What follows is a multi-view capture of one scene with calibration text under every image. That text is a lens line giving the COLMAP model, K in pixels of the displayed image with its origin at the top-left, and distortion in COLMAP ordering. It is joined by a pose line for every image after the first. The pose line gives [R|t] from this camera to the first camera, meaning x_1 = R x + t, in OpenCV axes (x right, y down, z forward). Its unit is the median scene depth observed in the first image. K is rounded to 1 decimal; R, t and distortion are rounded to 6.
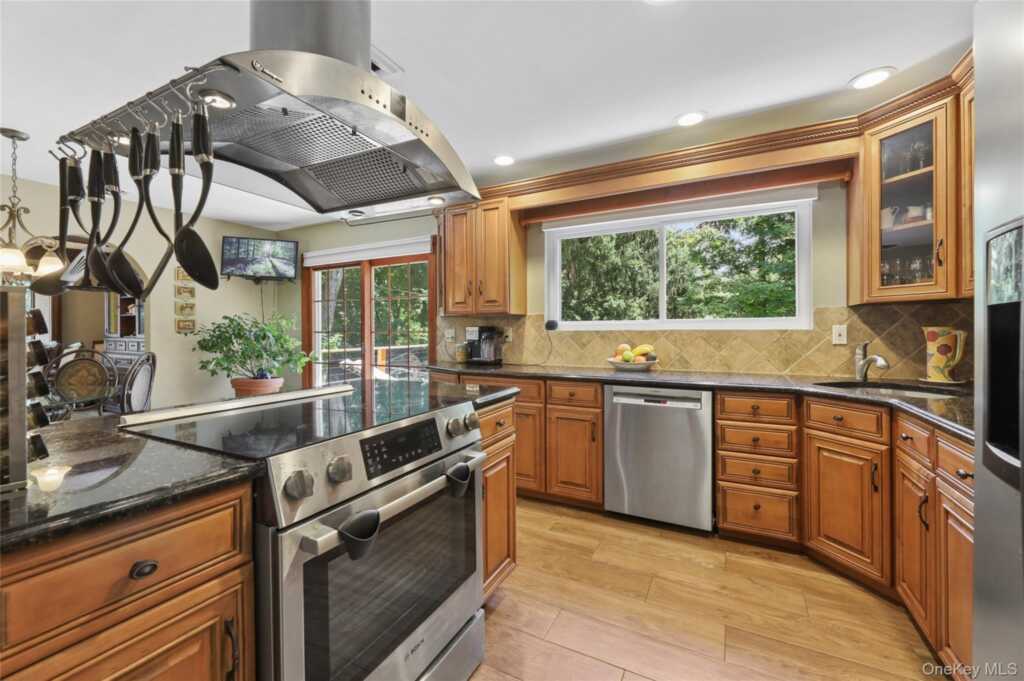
lens RADIAL K [[417.3, 0, 509.1], [0, 417.3, 335.5], [0, 0, 1]] dist [-0.000597, 0.000035]
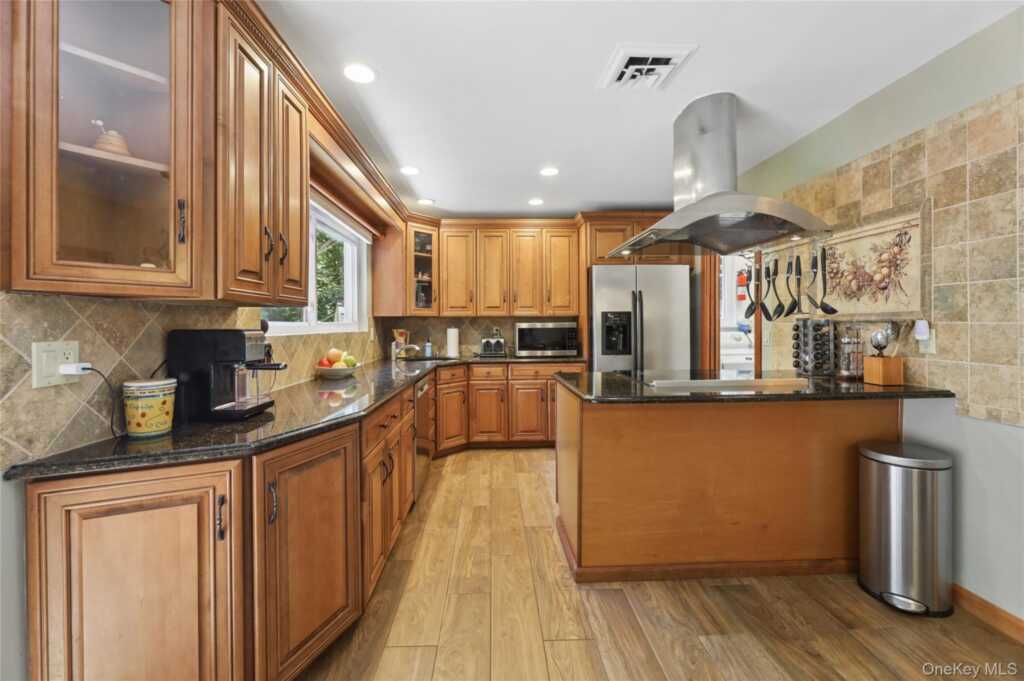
lens RADIAL K [[417.3, 0, 509.1], [0, 417.3, 335.5], [0, 0, 1]] dist [-0.000597, 0.000035]
pose [[-0.503721, -0.013899, 0.863755, -0.806836], [0.019005, 0.999450, 0.027165, -0.028744], [-0.863657, 0.030099, -0.503180, 1.330799]]
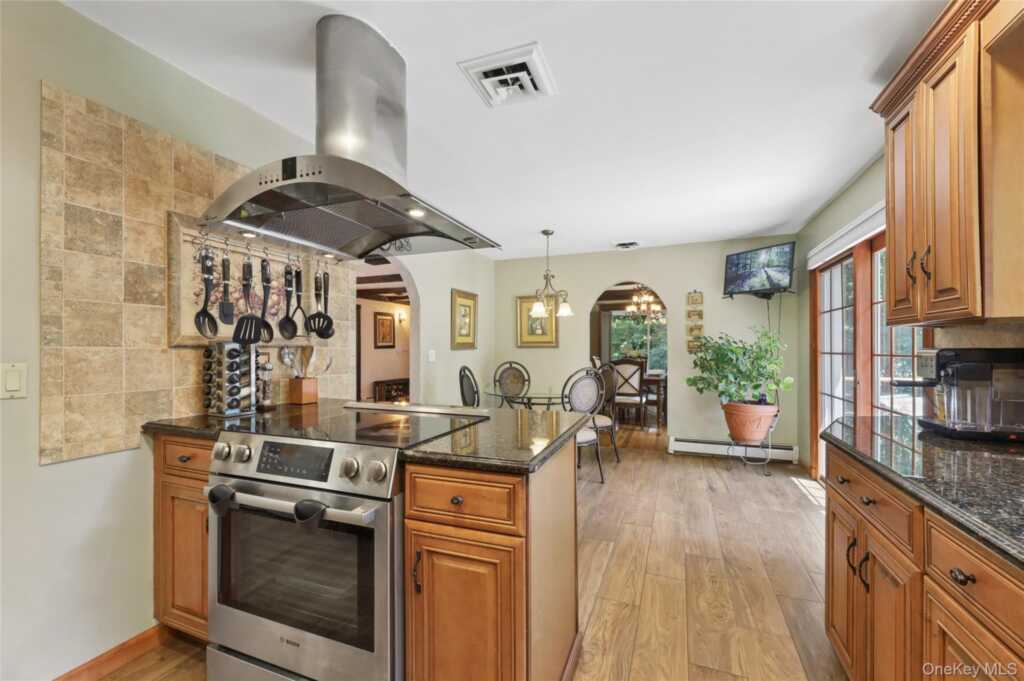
lens RADIAL K [[414.3, 0, 511.9], [0, 414.3, 347.2], [0, 0, 1]] dist [-0.000502, -0.000018]
pose [[0.106662, 0.003544, -0.994289, 0.428128], [-0.011493, 0.999931, 0.002332, -0.025941], [0.994229, 0.011179, 0.106696, 0.666361]]
